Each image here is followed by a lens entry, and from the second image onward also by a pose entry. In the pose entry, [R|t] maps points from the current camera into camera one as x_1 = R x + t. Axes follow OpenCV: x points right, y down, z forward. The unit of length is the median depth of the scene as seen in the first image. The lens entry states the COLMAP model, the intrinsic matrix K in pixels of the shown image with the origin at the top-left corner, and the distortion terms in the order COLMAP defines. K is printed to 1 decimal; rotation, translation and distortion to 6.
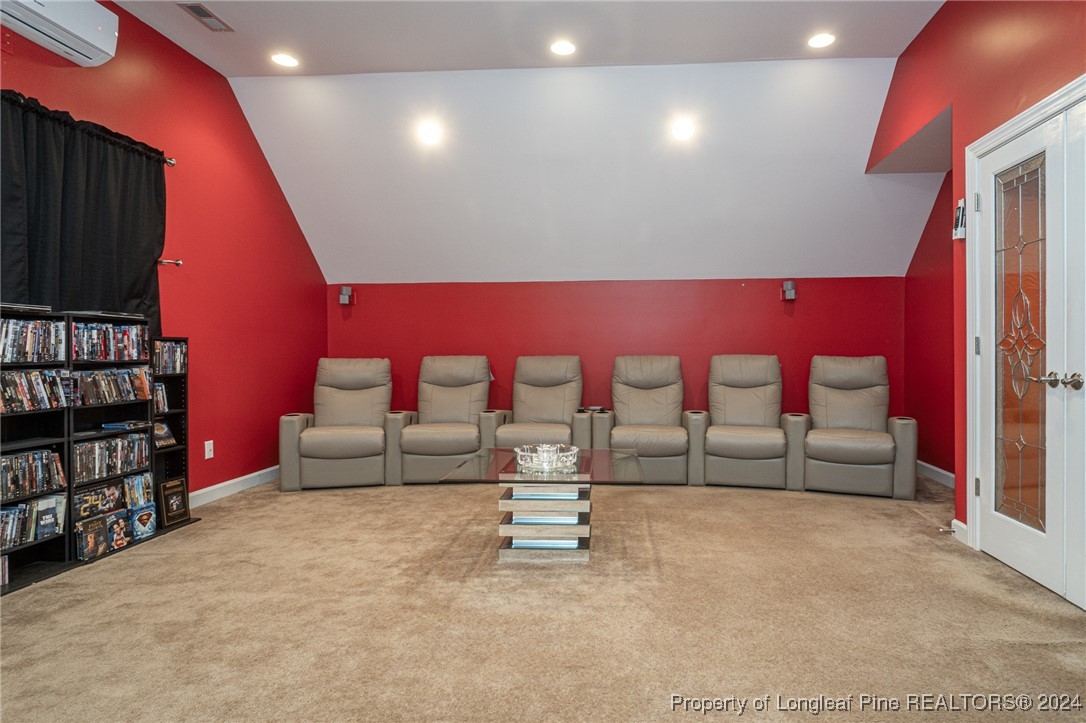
lens RADIAL K [[596.3, 0, 572.0], [0, 596.3, 358.0], [0, 0, 1]] dist [-0.000925, -0.000068]
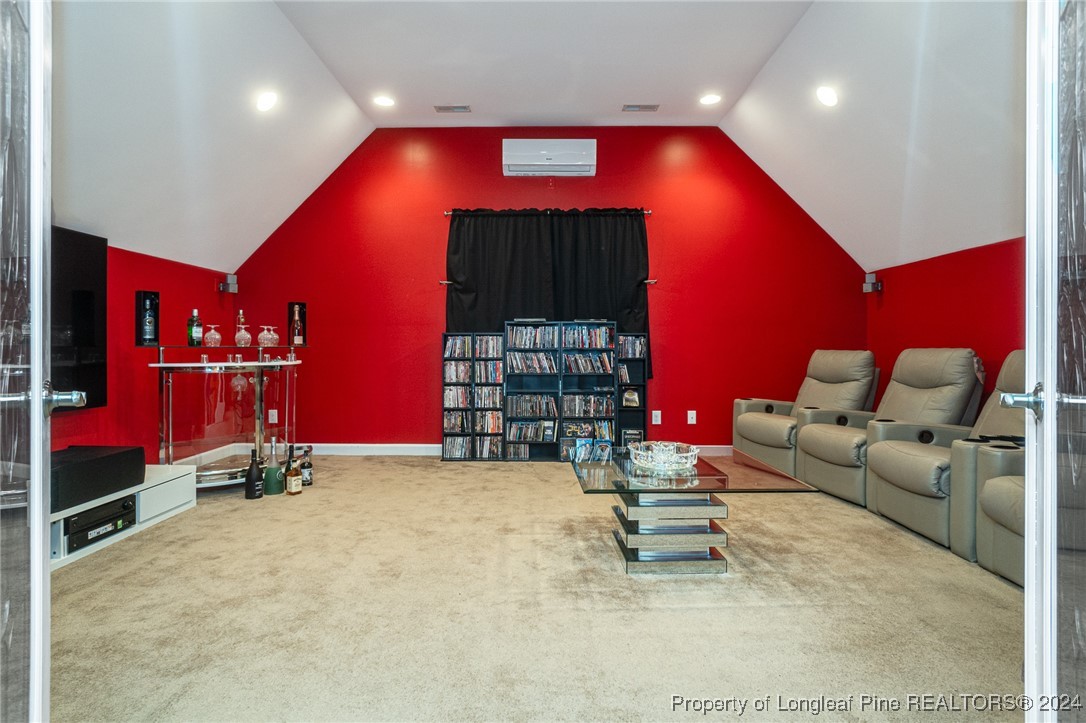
lens RADIAL K [[582.2, 0, 539.5], [0, 582.2, 350.9], [0, 0, 1]] dist [-0.002883, -0.000765]
pose [[0.104086, 0.007189, -0.994542, 0.851691], [-0.013056, 0.999898, 0.005862, 0.003945], [0.994483, 0.012375, 0.104169, 0.703219]]
